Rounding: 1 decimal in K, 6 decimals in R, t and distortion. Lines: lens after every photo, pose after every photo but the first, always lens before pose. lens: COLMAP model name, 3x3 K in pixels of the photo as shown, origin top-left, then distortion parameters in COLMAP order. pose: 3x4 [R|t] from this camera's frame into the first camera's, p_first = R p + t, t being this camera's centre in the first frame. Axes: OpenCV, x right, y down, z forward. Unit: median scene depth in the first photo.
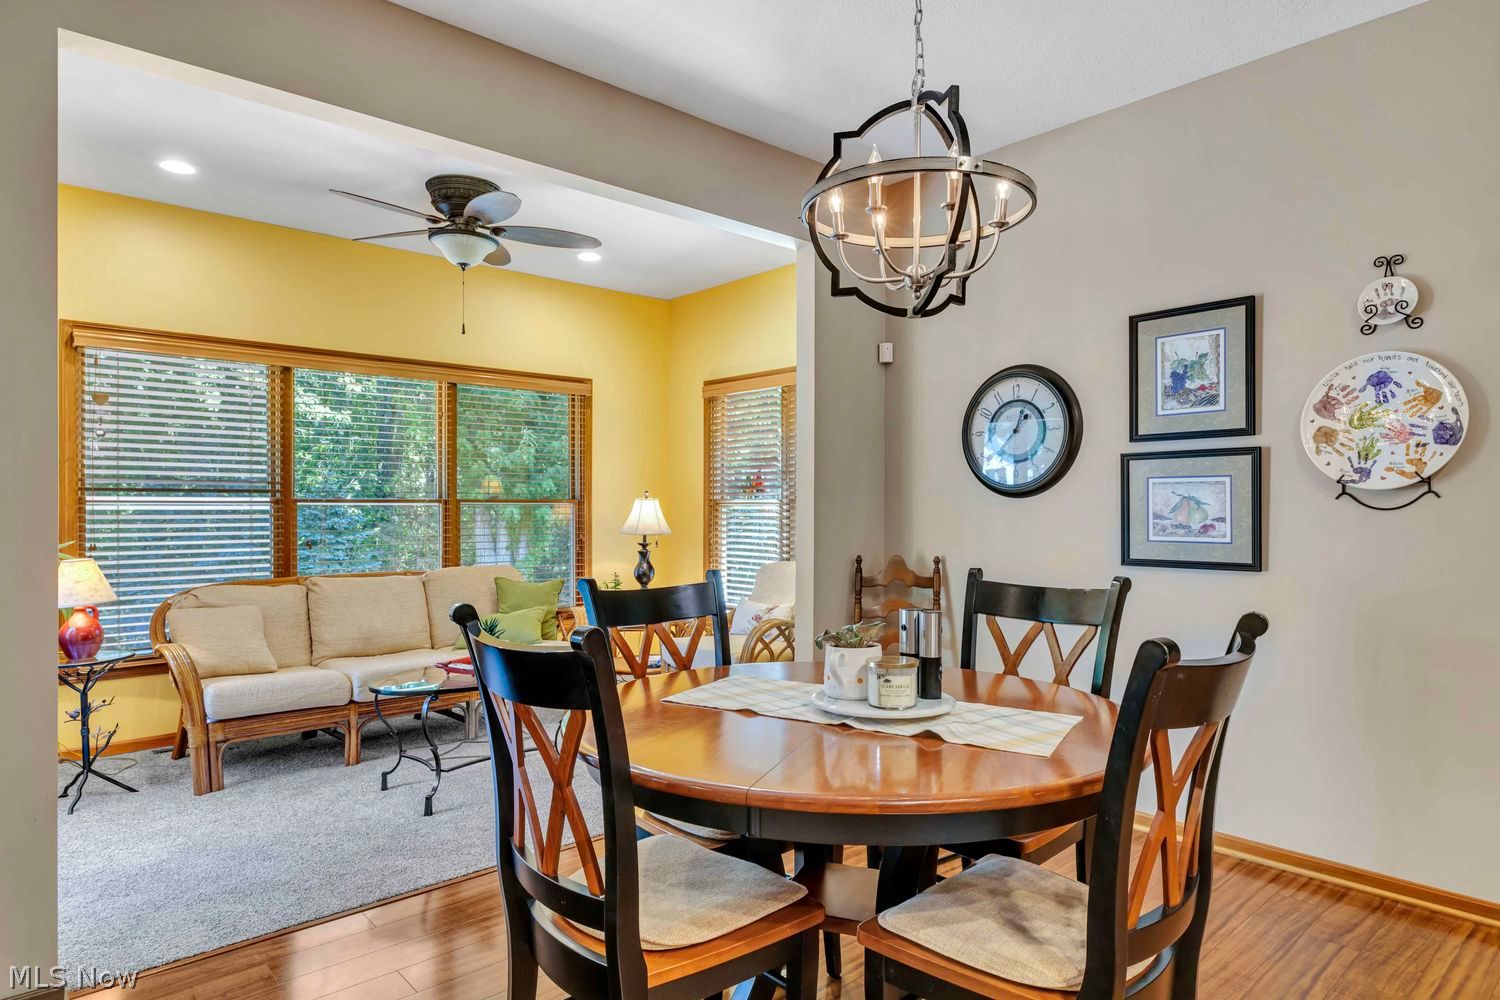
lens RADIAL K [[868.0, 0, 753.4], [0, 868.0, 505.9], [0, 0, 1]] dist [0.003093, -0.000145]
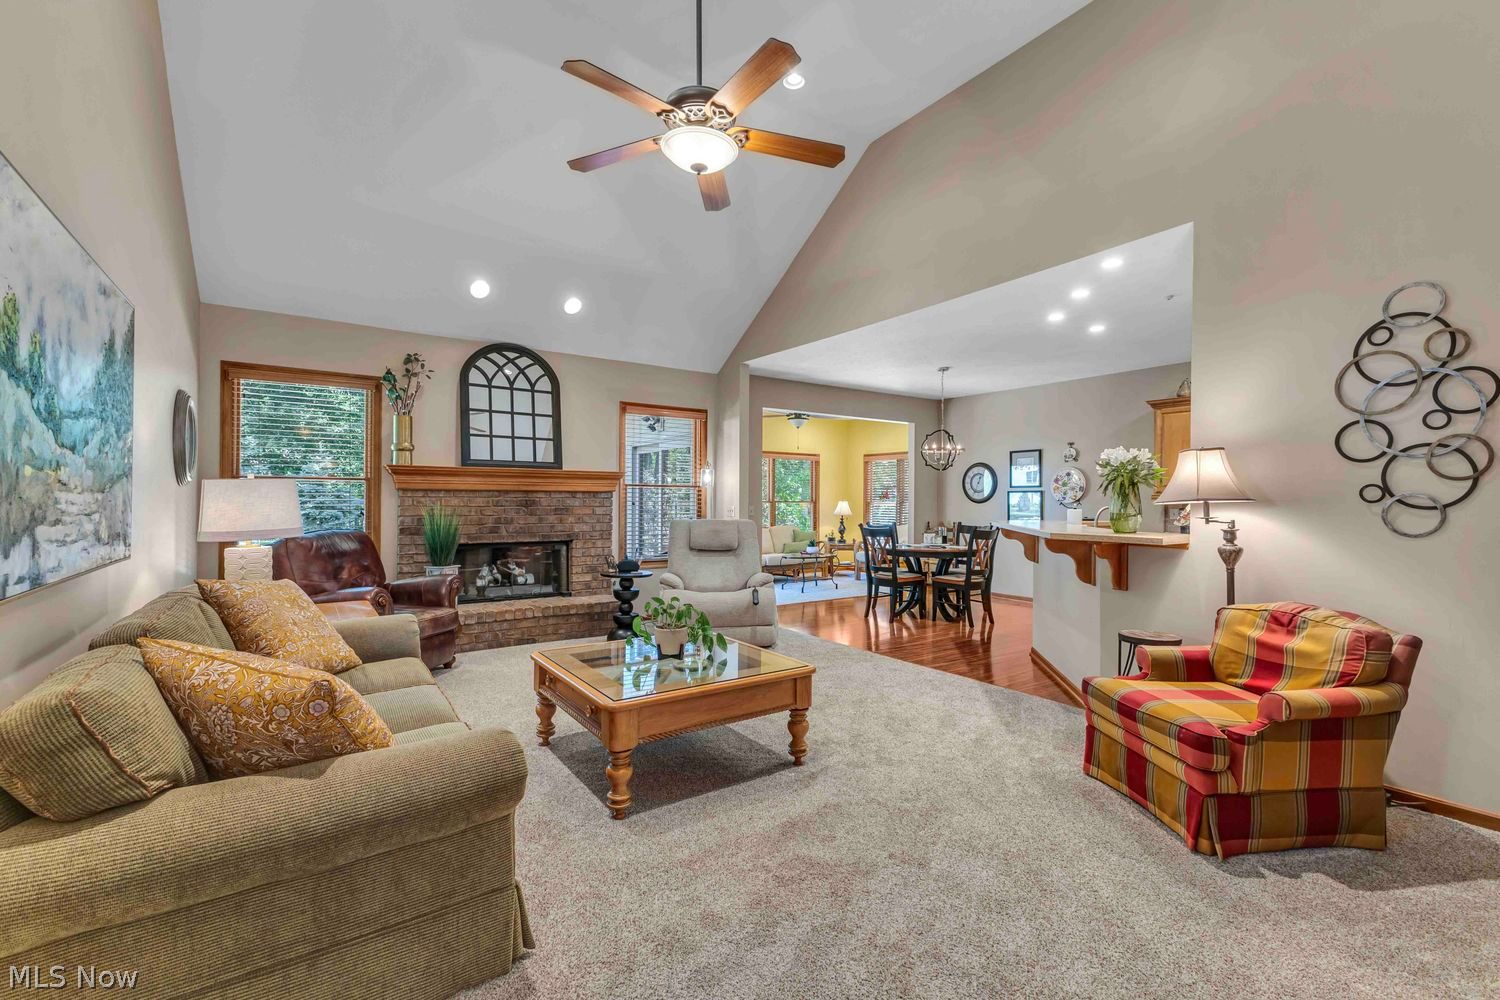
lens RADIAL K [[644.6, 0, 751.6], [0, 644.6, 498.0], [0, 0, 1]] dist [0.008835, -0.003599]
pose [[0.990957, 0.004372, -0.134106, -0.205556], [-0.004810, 0.999984, -0.002942, -0.017077], [0.134091, 0.003560, 0.990963, -1.436934]]
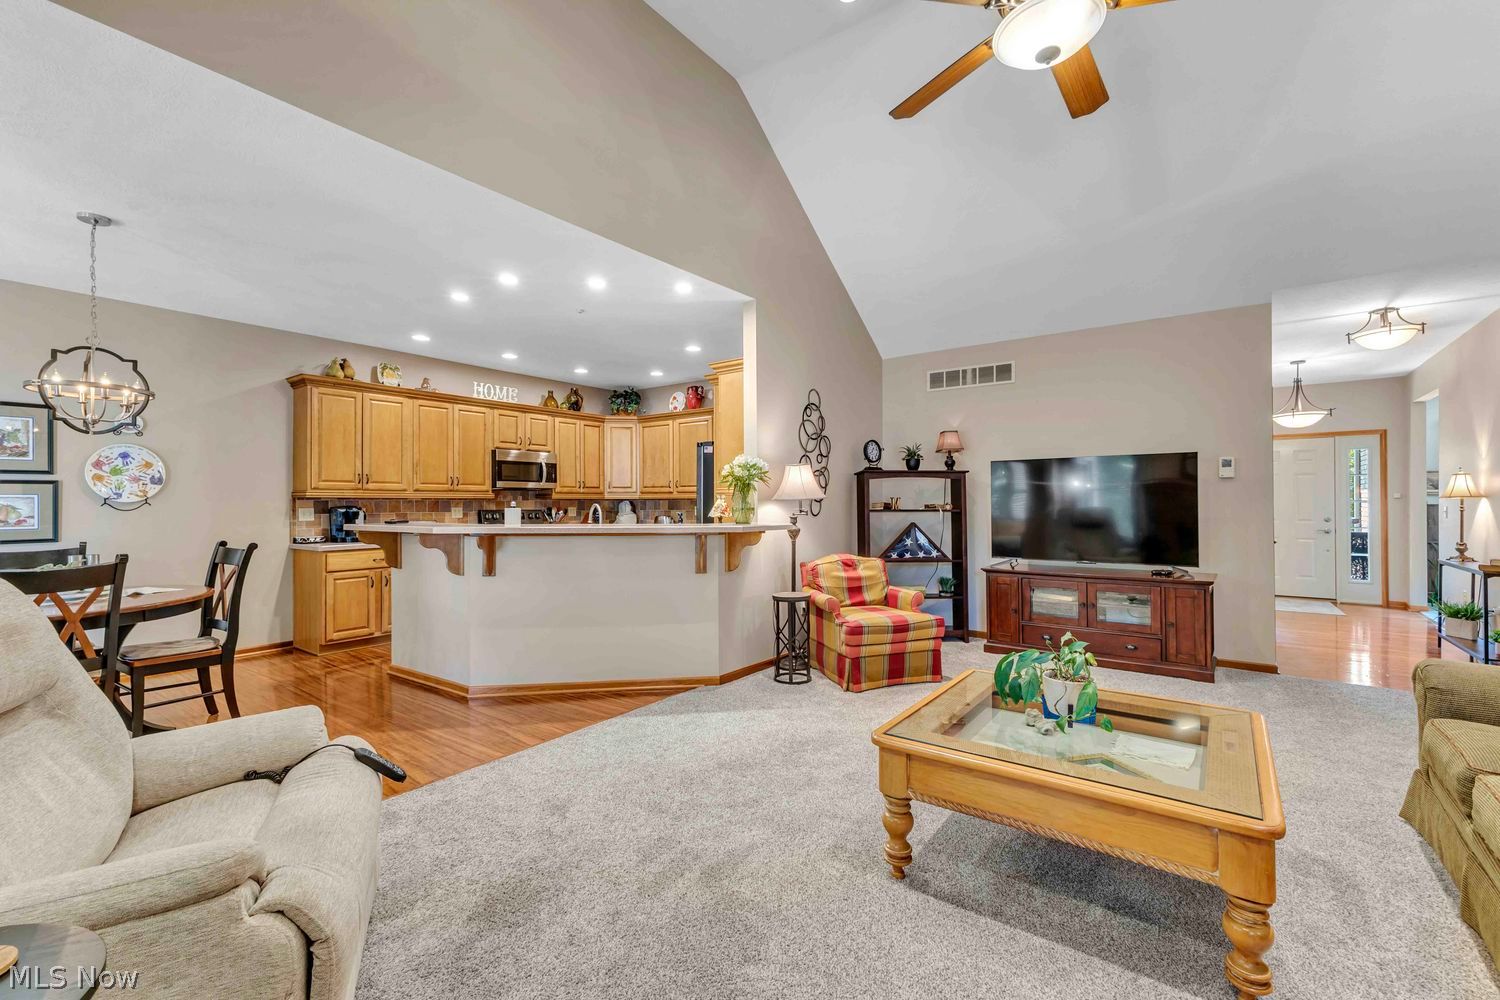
lens RADIAL K [[644.6, 0, 756.9], [0, 644.6, 499.8], [0, 0, 1]] dist [0.008835, -0.003599]
pose [[-0.195353, 0.004431, 0.980723, -0.941609], [0.001803, 0.999990, -0.004159, -0.010396], [-0.980731, 0.000956, -0.195359, -0.237643]]
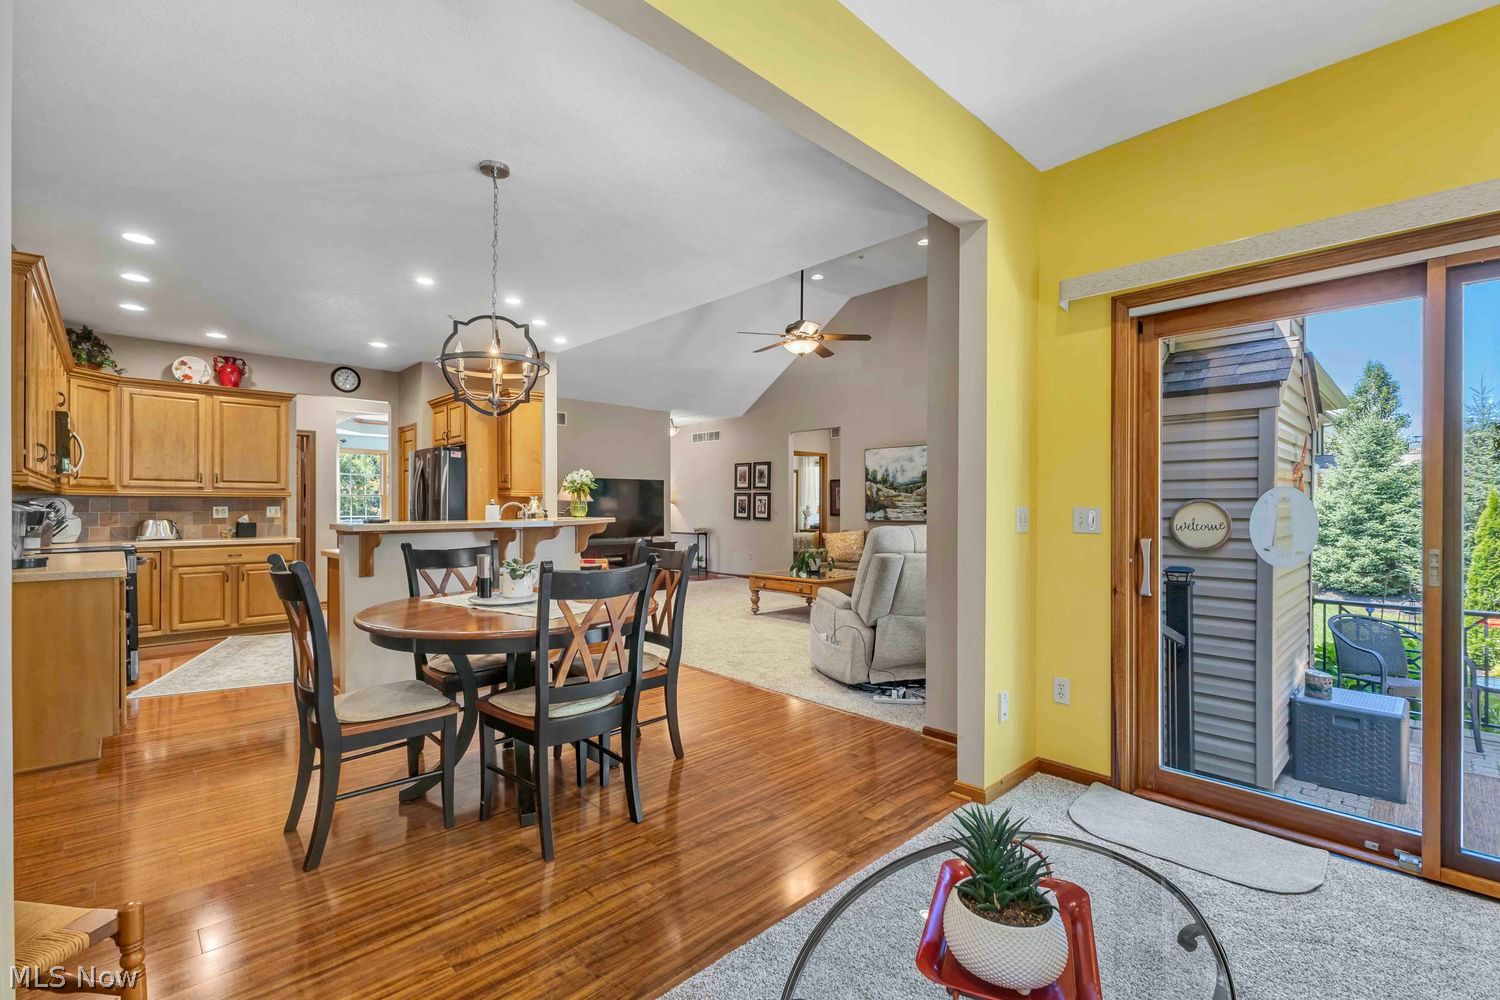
lens RADIAL K [[644.6, 0, 748.5], [0, 644.6, 505.9], [0, 0, 1]] dist [0.008835, -0.003599]
pose [[-0.999671, -0.003026, -0.025471, -0.187272], [-0.002957, 0.999992, -0.002743, 0.001233], [0.025479, -0.002667, -0.999672, 1.219395]]
